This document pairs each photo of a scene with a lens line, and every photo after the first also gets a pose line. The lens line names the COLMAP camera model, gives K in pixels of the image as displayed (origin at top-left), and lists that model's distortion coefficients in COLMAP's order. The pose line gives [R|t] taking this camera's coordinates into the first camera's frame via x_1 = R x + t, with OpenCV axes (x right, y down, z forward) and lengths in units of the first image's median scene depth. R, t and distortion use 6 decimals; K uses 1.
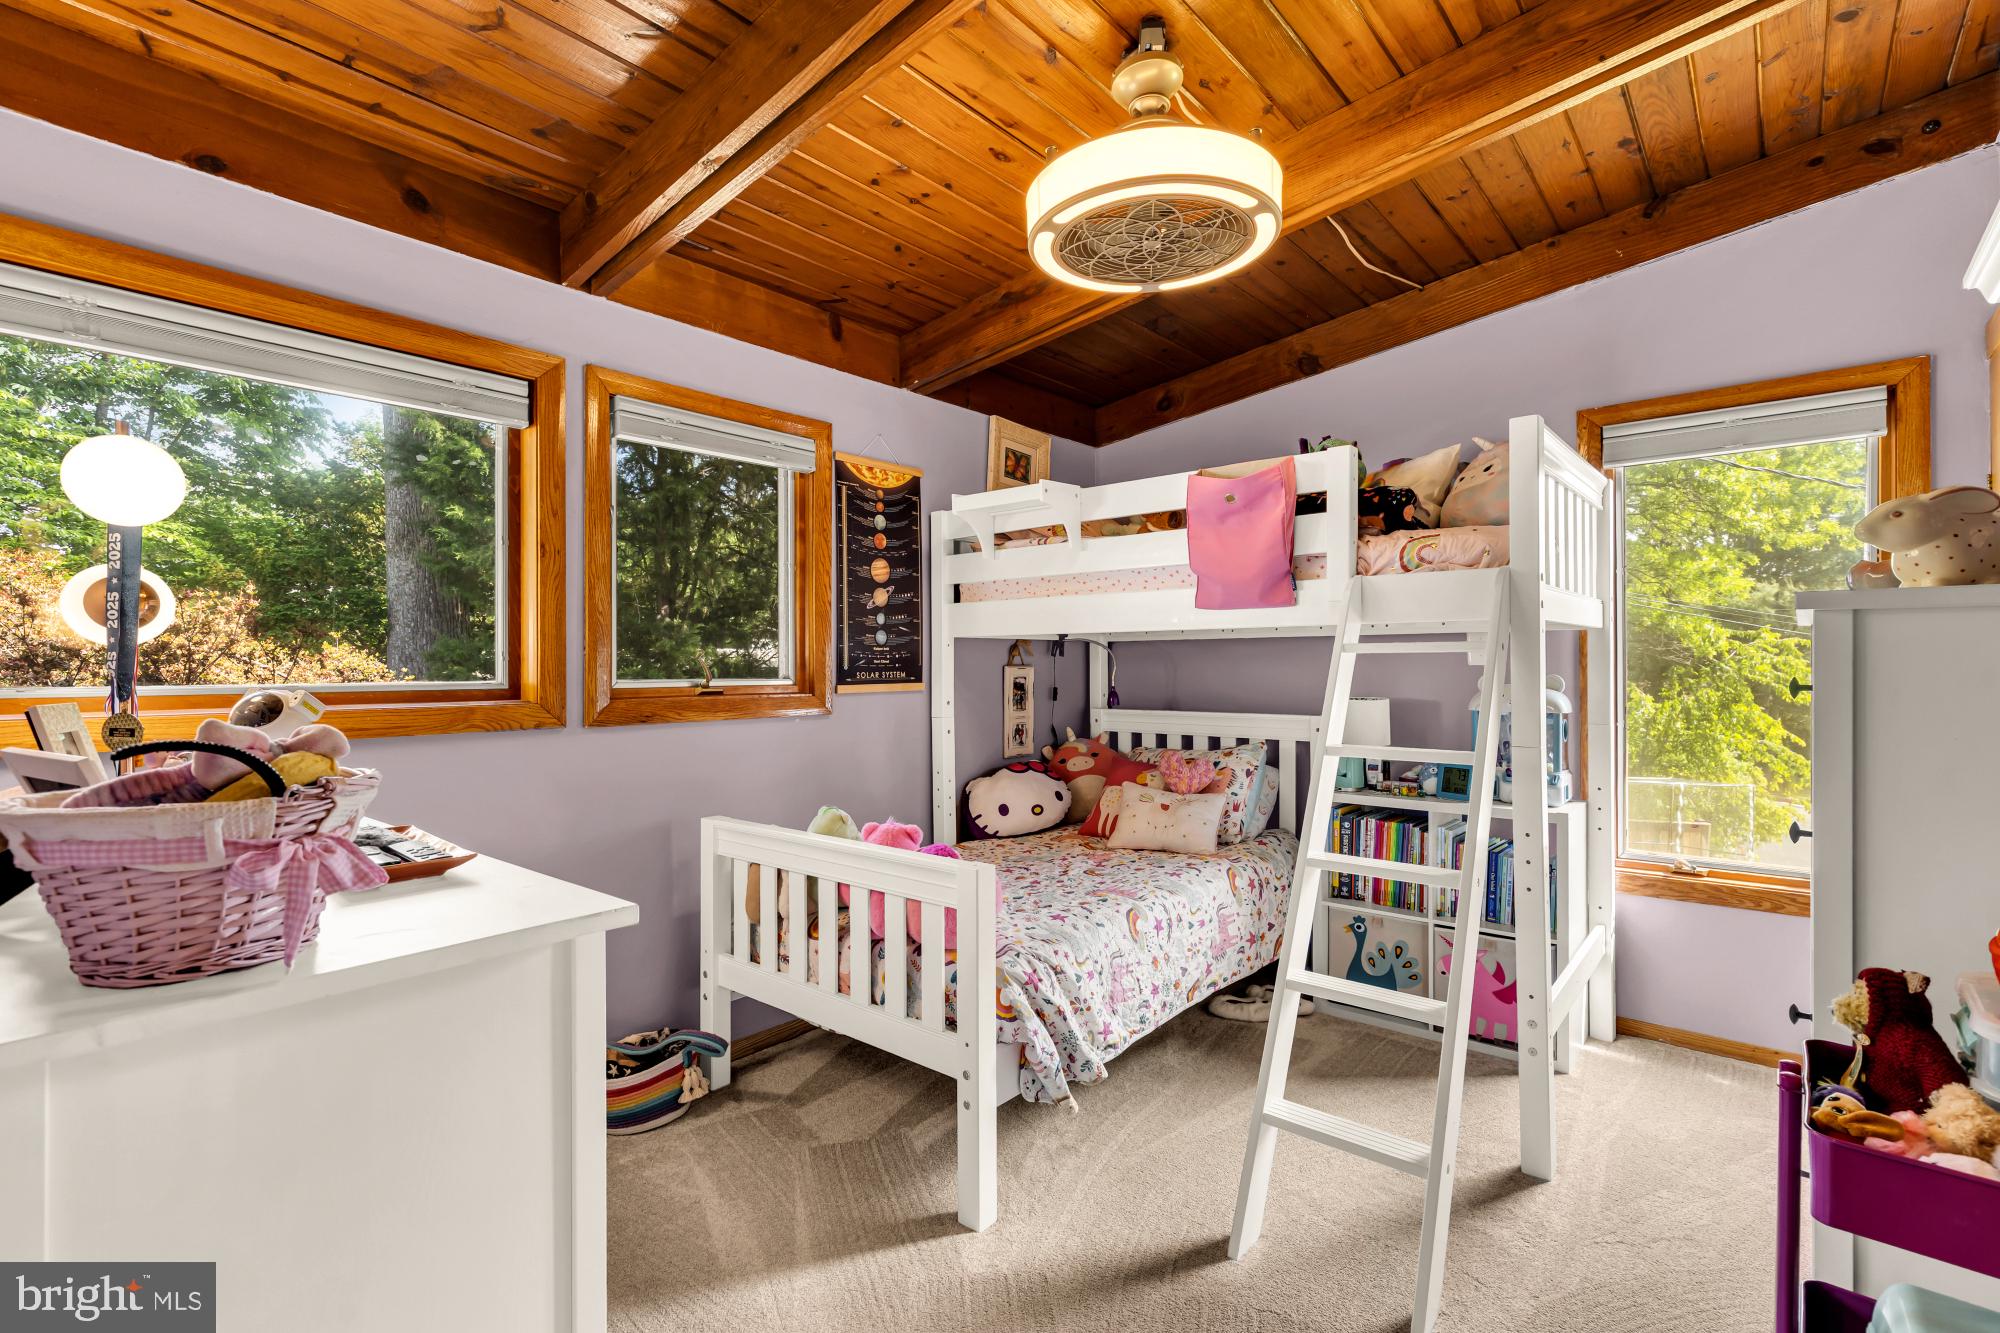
lens RADIAL K [[861.7, 0, 997.5], [0, 861.7, 668.0], [0, 0, 1]] dist [-0.014264, 0.000427]
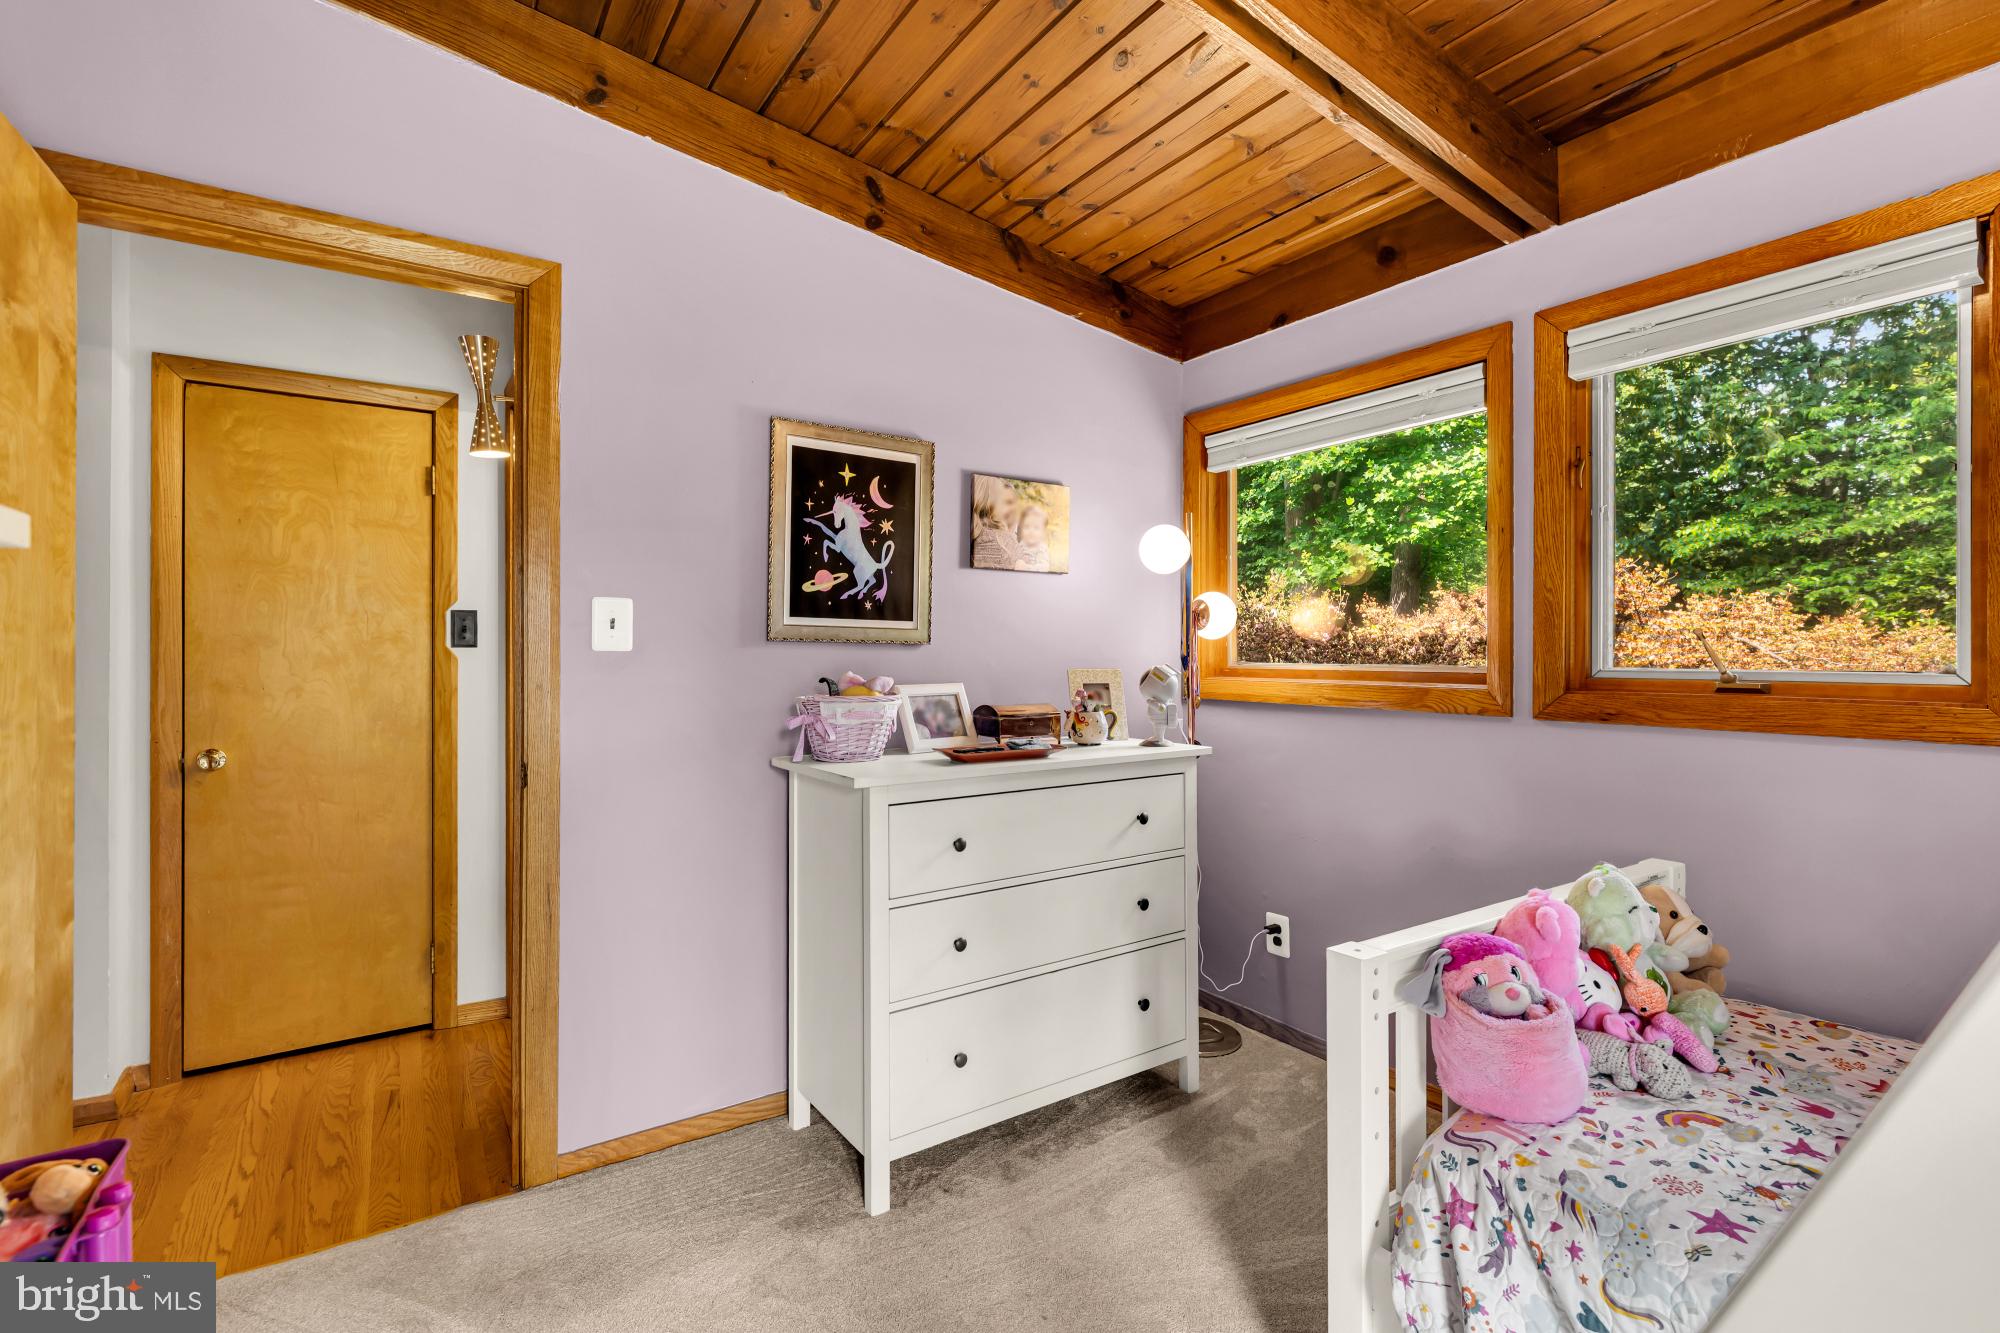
lens RADIAL K [[861.7, 0, 998.9], [0, 861.7, 654.3], [0, 0, 1]] dist [-0.014264, 0.000427]
pose [[-0.220752, 0.006336, -0.975309, 0.523253], [-0.000286, 0.999978, 0.006561, -0.004643], [0.975330, 0.001728, -0.220746, 0.658297]]
